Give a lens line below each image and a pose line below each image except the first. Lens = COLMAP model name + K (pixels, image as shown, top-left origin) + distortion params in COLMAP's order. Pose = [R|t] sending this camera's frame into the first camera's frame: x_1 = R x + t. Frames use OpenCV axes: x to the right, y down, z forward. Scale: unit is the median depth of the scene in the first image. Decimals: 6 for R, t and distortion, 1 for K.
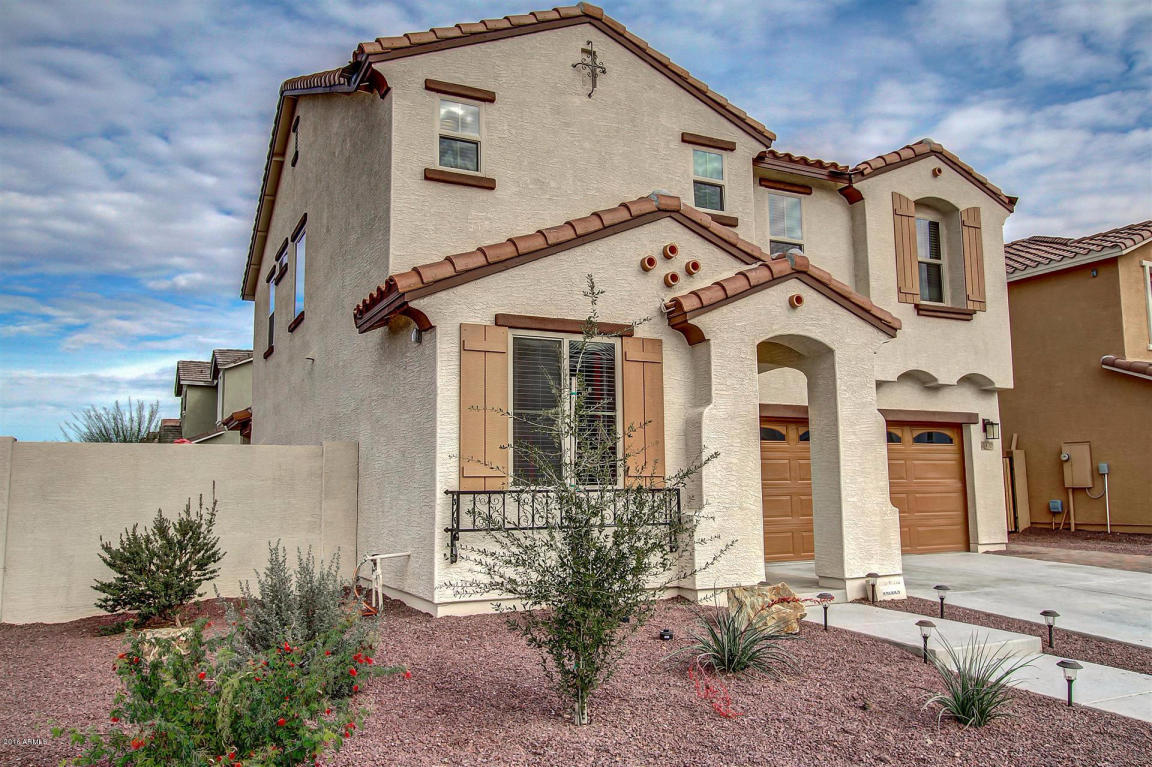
lens RADIAL K [[869.9, 0, 574.0], [0, 869.9, 385.5], [0, 0, 1]] dist [0.007233, 0.005582]
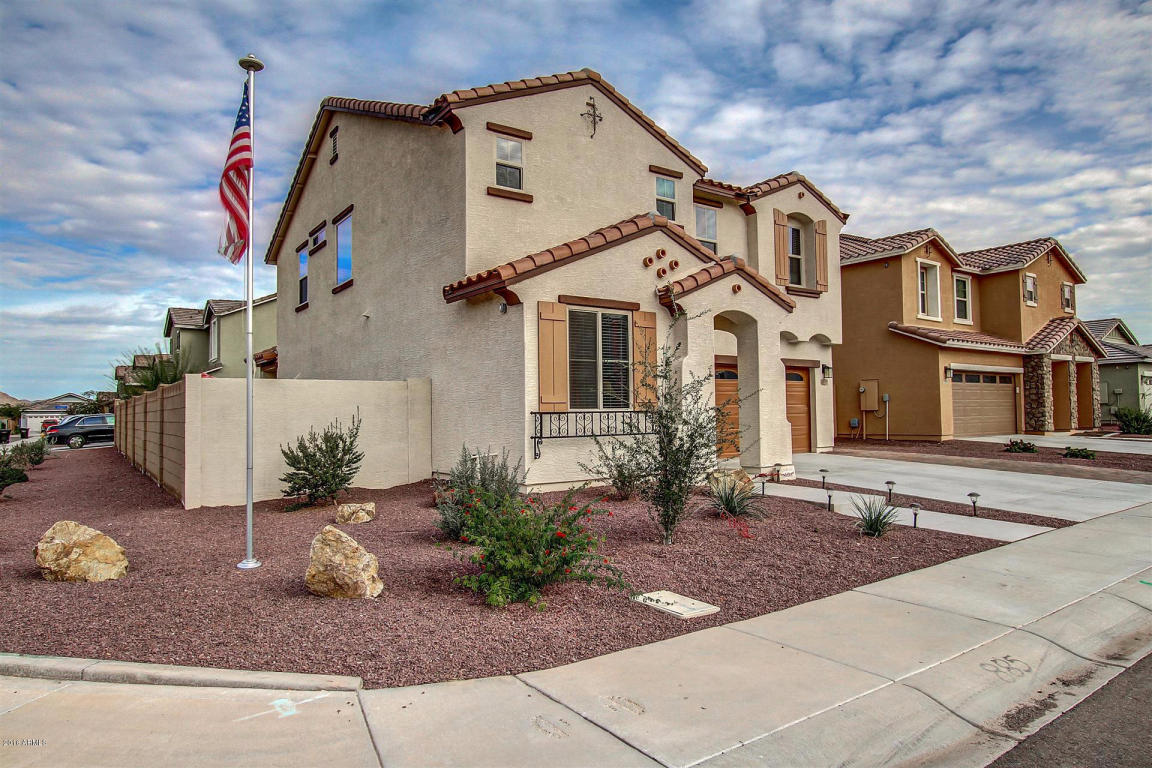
lens RADIAL K [[697.7, 0, 576.0], [0, 697.7, 384.0], [0, 0, 1]] dist [-0.003480, -0.026544]
pose [[0.986976, 0.004073, 0.160817, -0.181675], [-0.016318, 0.997058, 0.074898, -0.013926], [-0.160039, -0.076547, 0.984138, -0.143187]]
